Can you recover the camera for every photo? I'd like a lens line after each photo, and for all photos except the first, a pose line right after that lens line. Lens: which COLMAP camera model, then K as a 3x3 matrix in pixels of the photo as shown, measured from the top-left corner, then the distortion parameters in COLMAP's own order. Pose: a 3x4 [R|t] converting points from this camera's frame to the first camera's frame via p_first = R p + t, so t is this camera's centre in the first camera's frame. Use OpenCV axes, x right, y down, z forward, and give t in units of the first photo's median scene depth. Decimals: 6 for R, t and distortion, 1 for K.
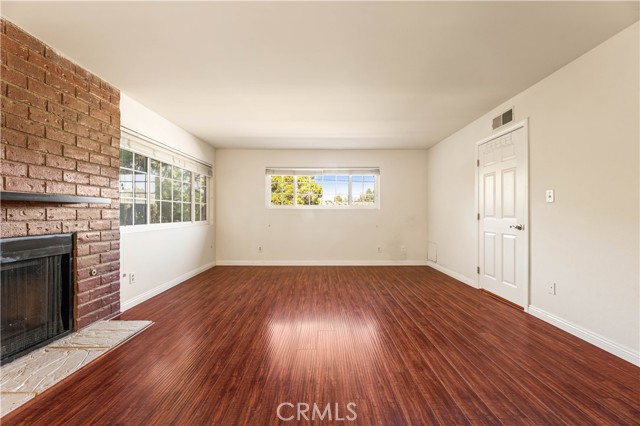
lens RADIAL K [[255.4, 0, 326.2], [0, 255.4, 216.2], [0, 0, 1]] dist [-0.000754, -0.000296]
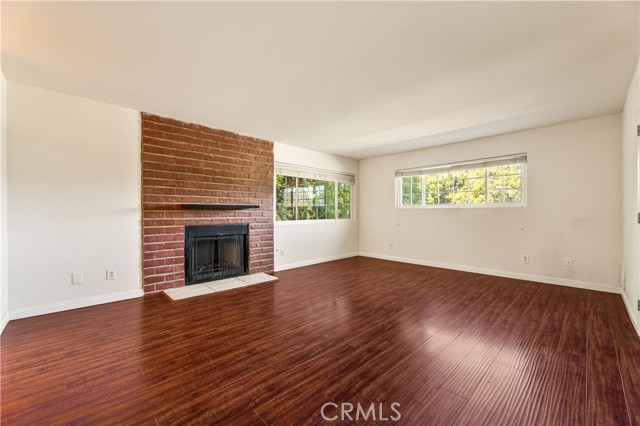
lens RADIAL K [[255.4, 0, 321.8], [0, 255.4, 211.0], [0, 0, 1]] dist [-0.000754, -0.000296]
pose [[0.699980, -0.006854, -0.714130, 0.637894], [-0.005754, 0.999867, -0.015236, -0.000544], [0.714139, 0.014774, 0.699848, 0.034731]]
